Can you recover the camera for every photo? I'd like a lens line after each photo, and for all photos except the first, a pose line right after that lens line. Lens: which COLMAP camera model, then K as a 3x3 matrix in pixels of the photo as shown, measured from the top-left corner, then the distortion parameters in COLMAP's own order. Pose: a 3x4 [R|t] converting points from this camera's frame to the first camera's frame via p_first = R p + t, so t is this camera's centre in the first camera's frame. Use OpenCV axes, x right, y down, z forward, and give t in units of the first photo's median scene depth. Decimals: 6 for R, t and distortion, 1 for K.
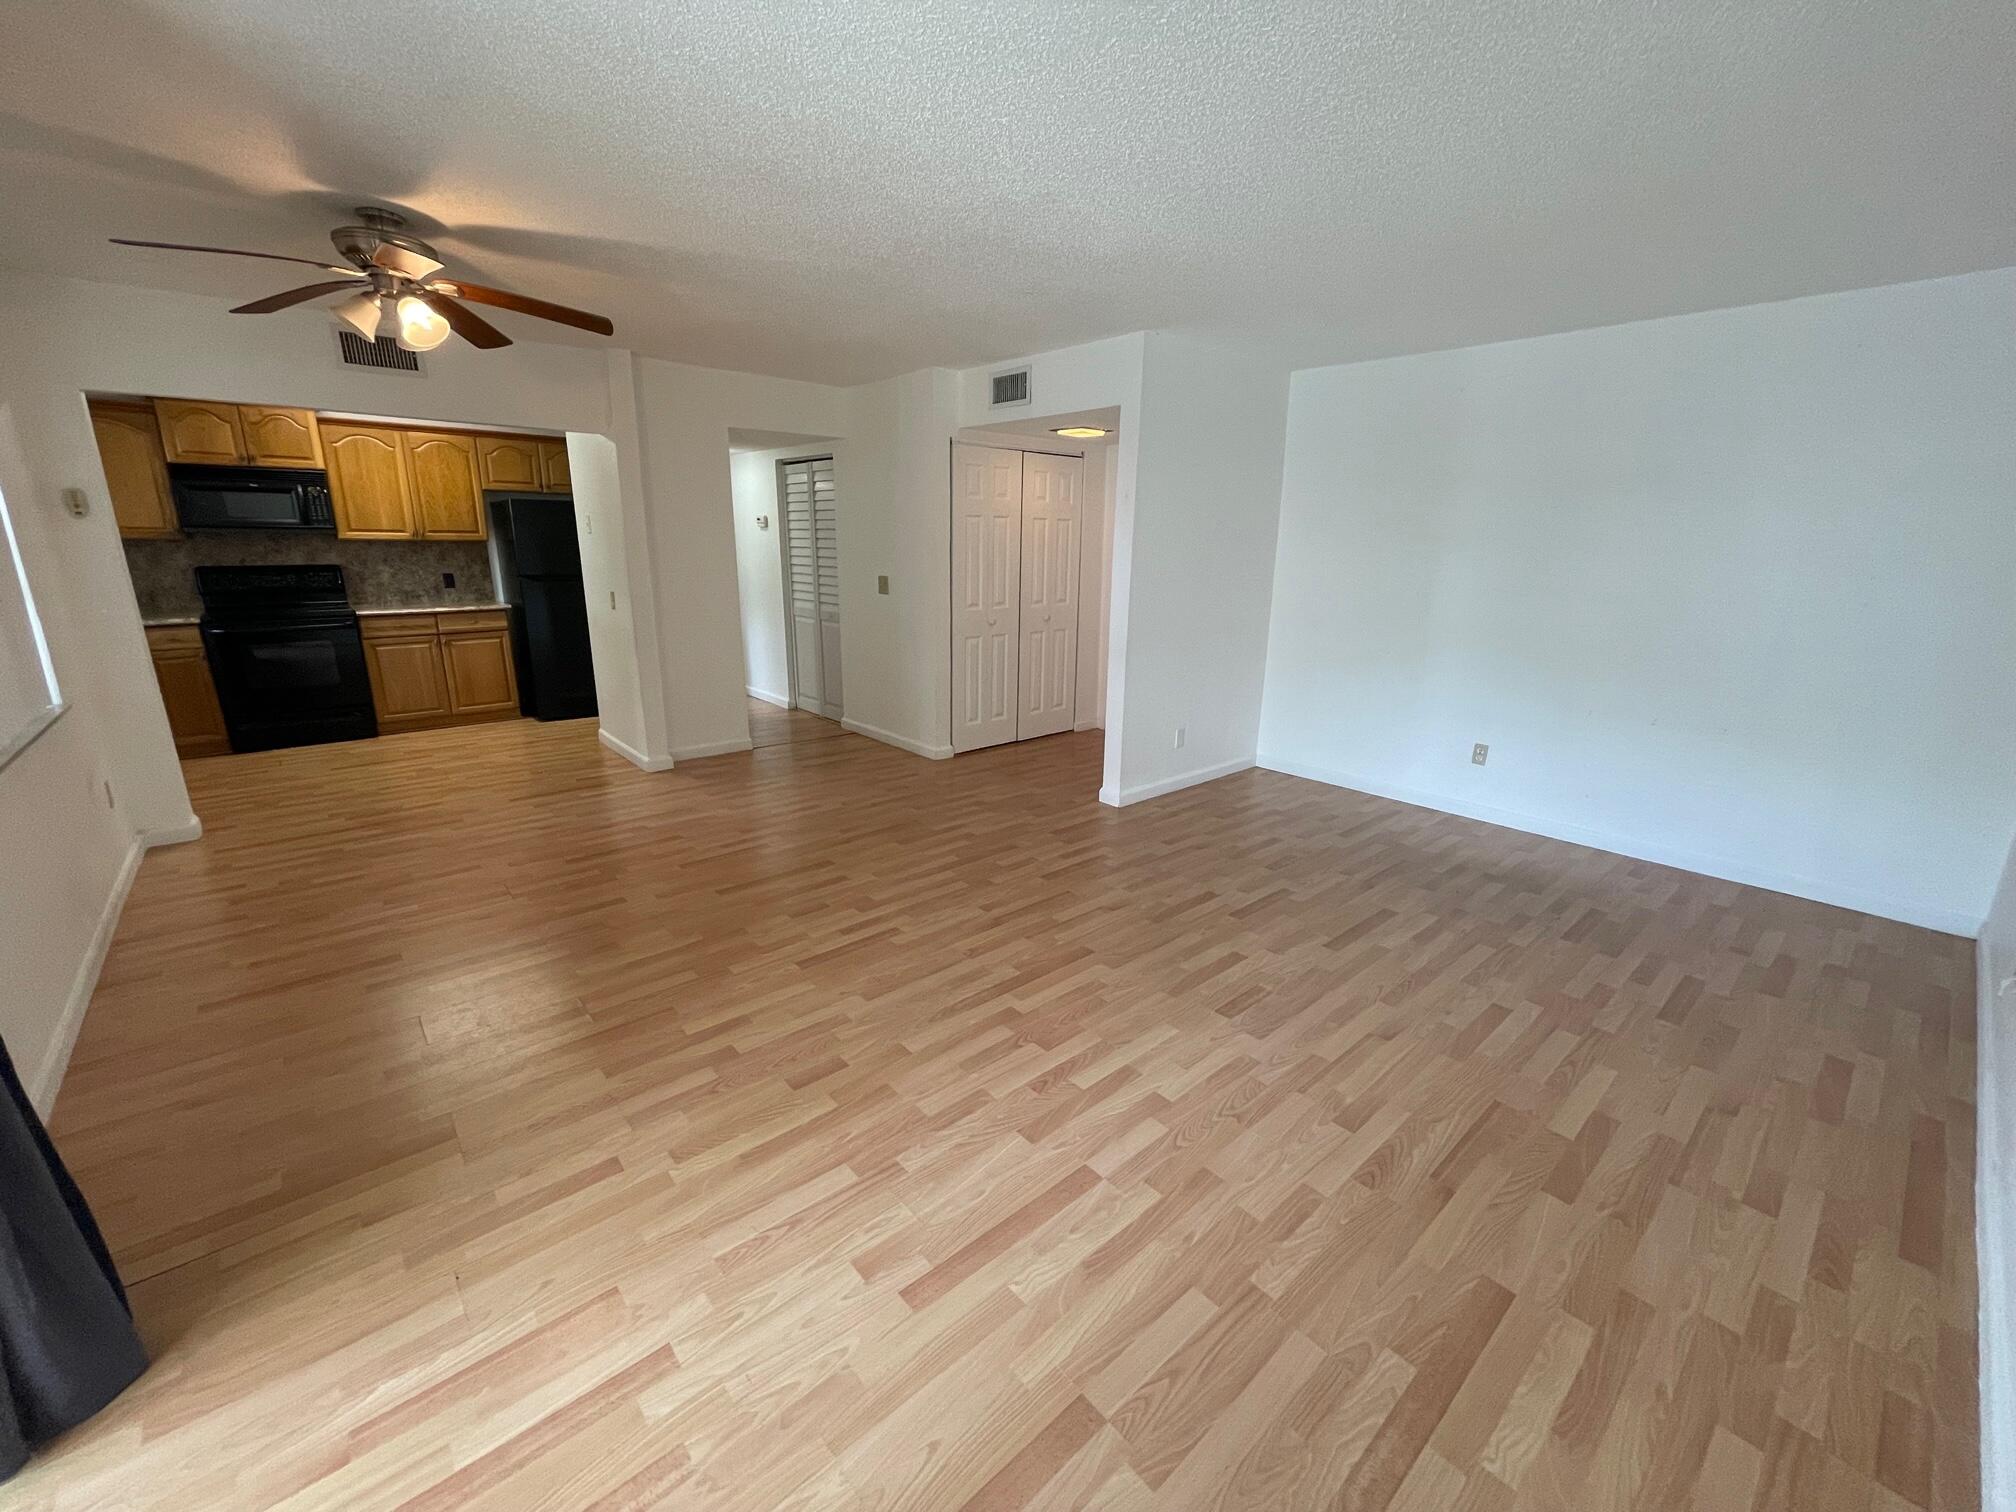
lens RADIAL K [[820.3, 0, 1008.0], [0, 820.3, 756.0], [0, 0, 1]] dist [-0.000437, 0.000361]
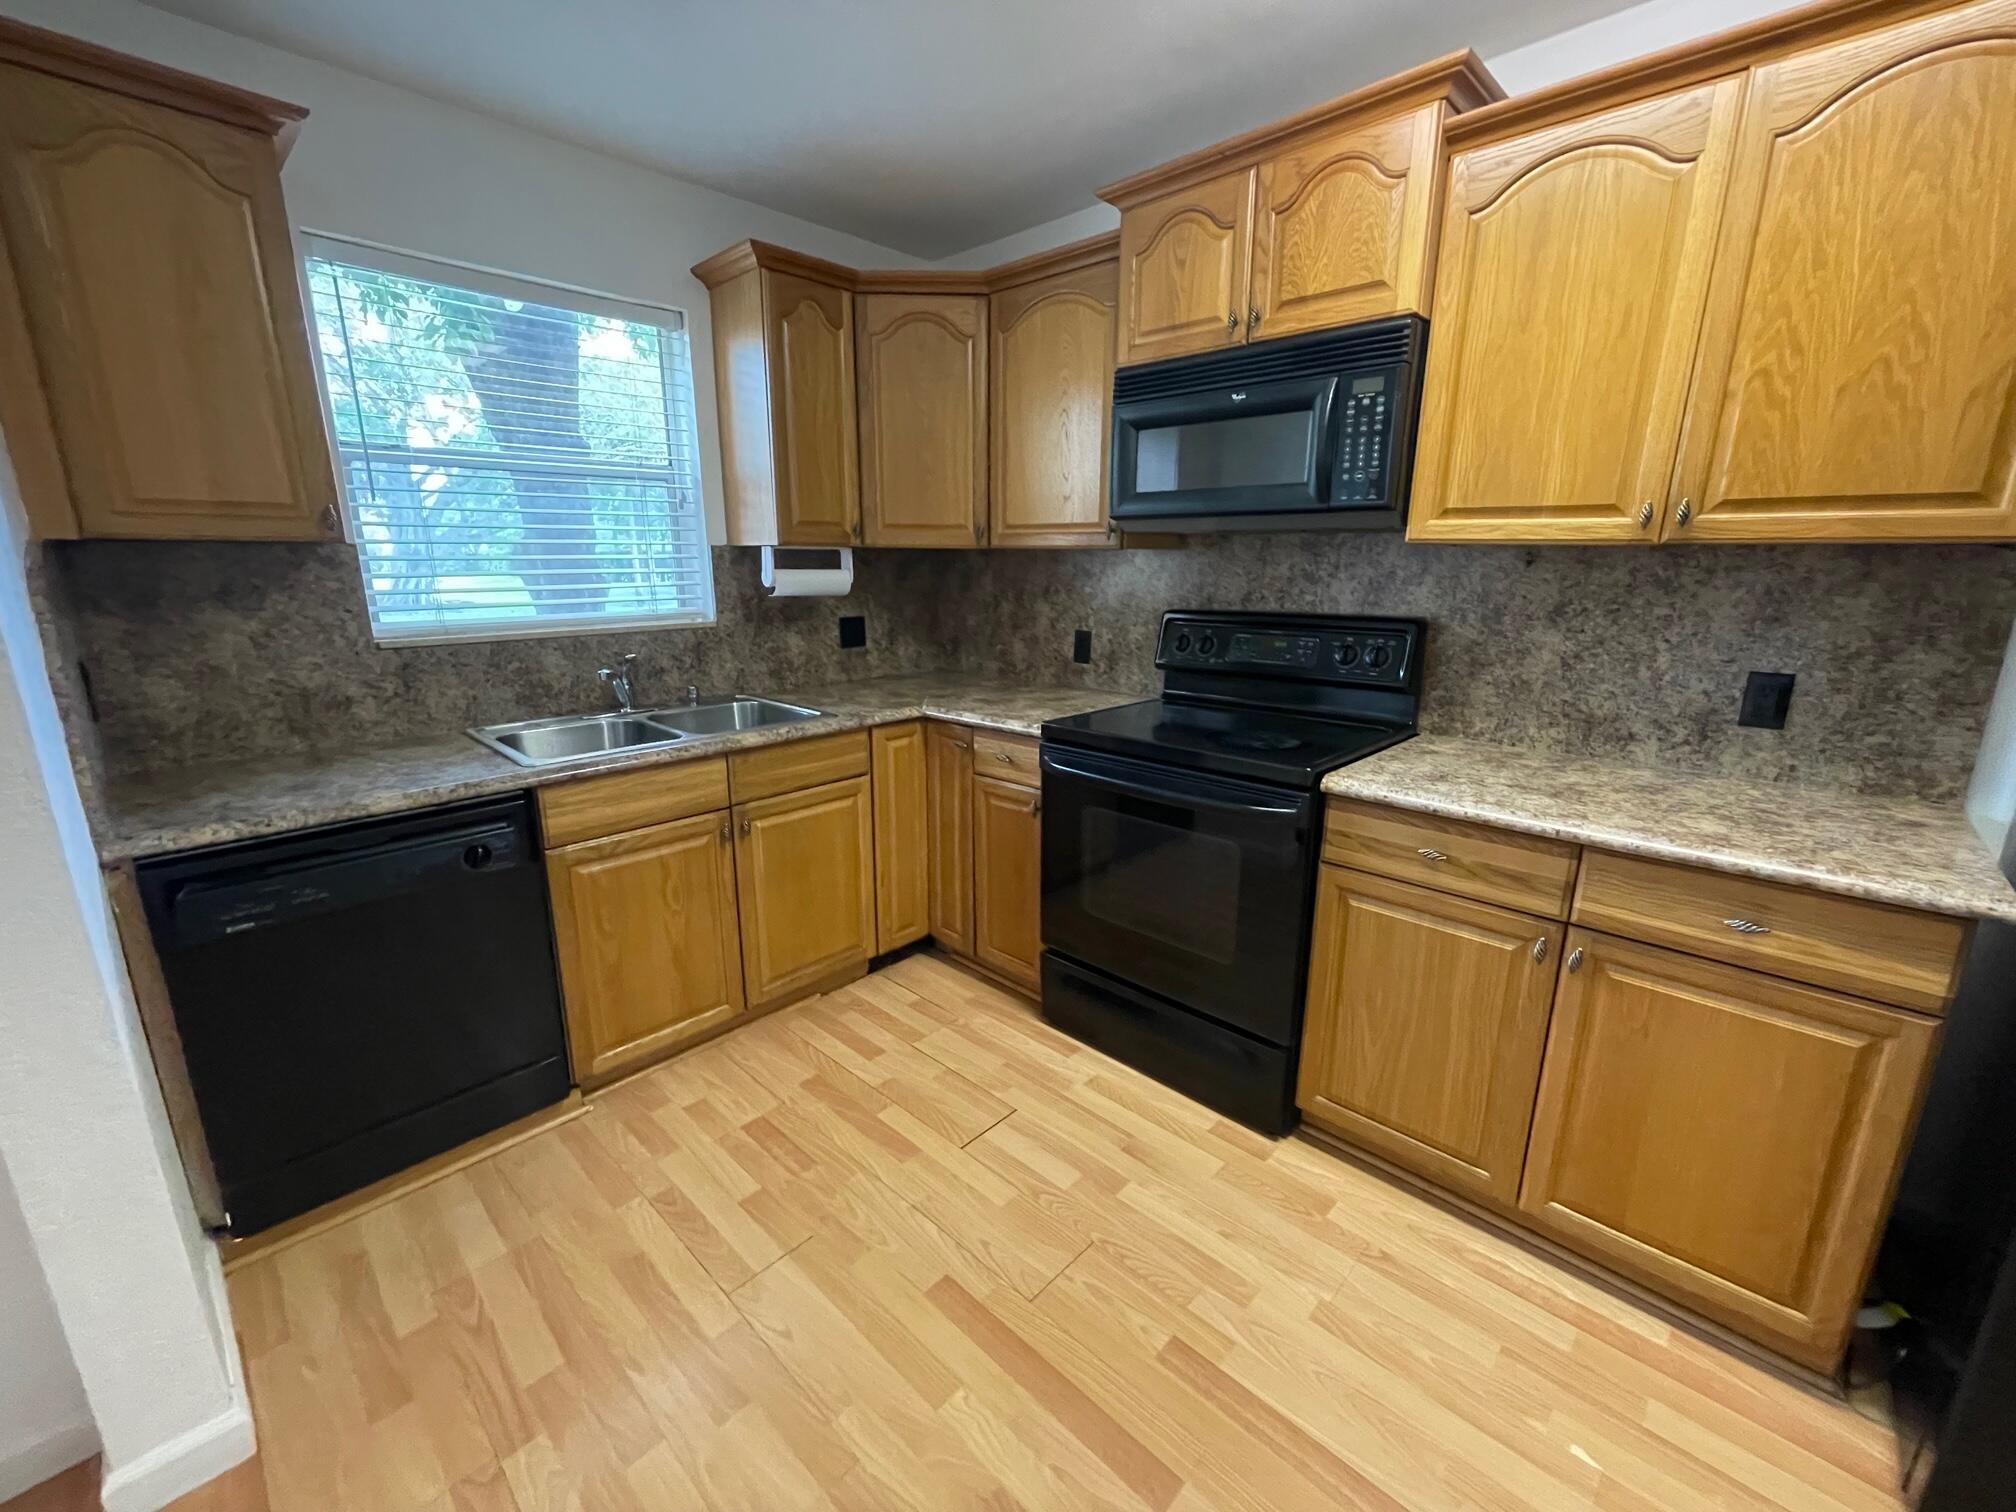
lens RADIAL K [[822.1, 0, 1004.3], [0, 822.1, 752.7], [0, 0, 1]] dist [-0.000906, -0.000980]
pose [[0.090983, 0.219869, -0.971277, -0.513195], [-0.258092, 0.947204, 0.190243, -0.212488], [0.961827, 0.233370, 0.142926, 0.842354]]
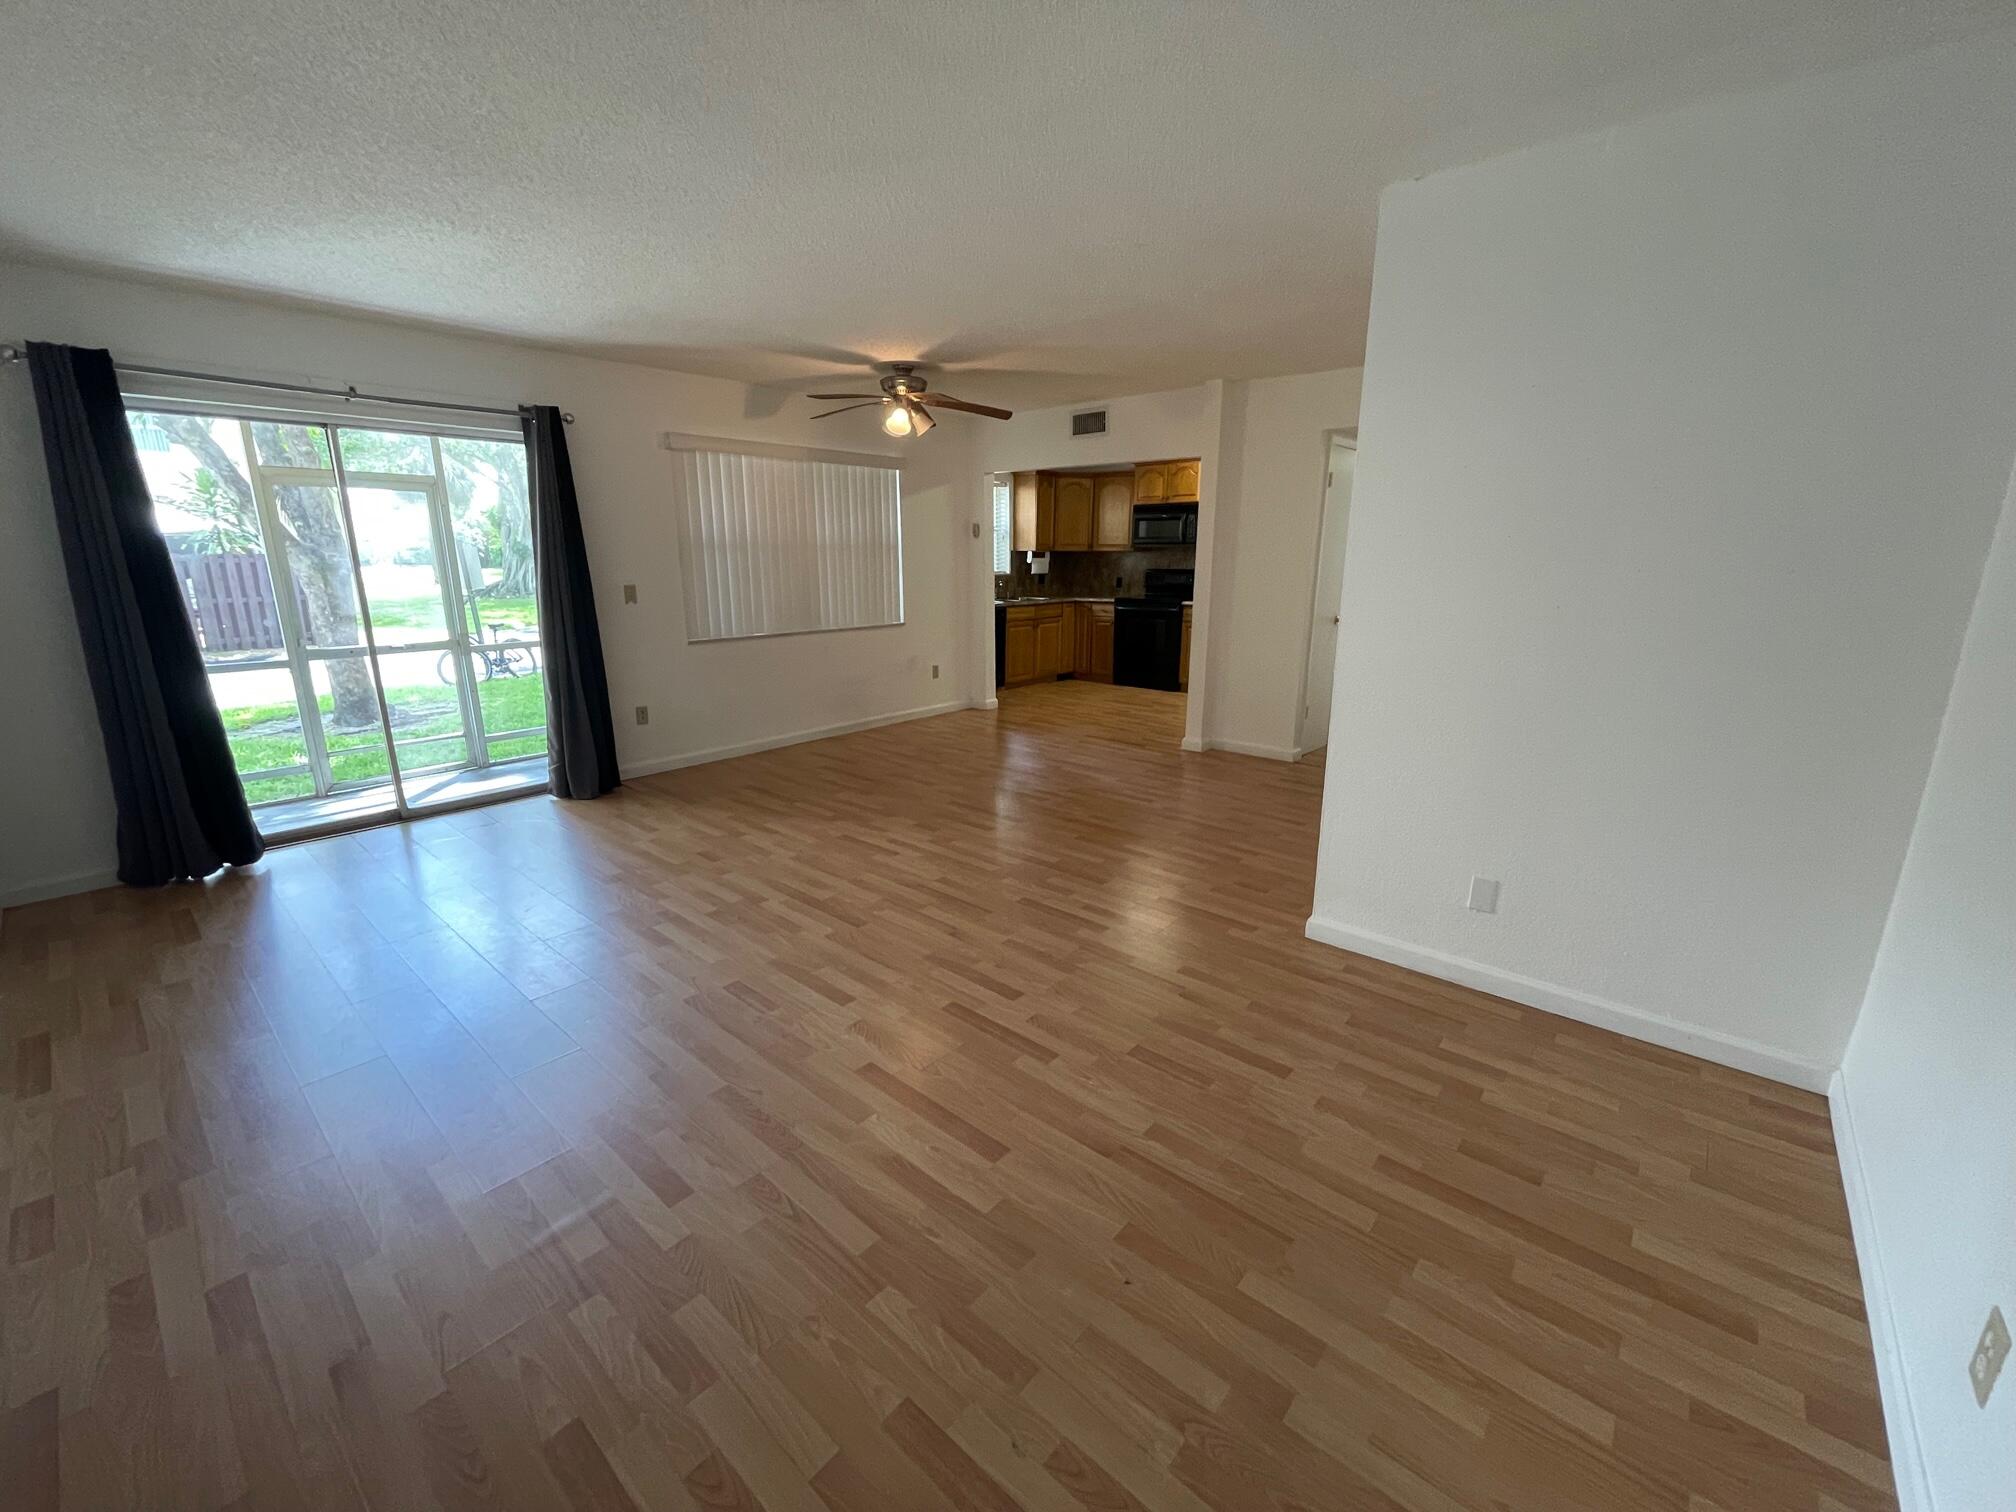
lens RADIAL K [[793.4, 0, 999.5], [0, 793.4, 766.8], [0, 0, 1]] dist [-0.000417, -0.000436]
pose [[0.145282, 0.249707, -0.957361, 0.547789], [-0.256113, 0.944137, 0.207392, -0.110303], [0.955667, 0.215062, 0.201119, 0.482360]]
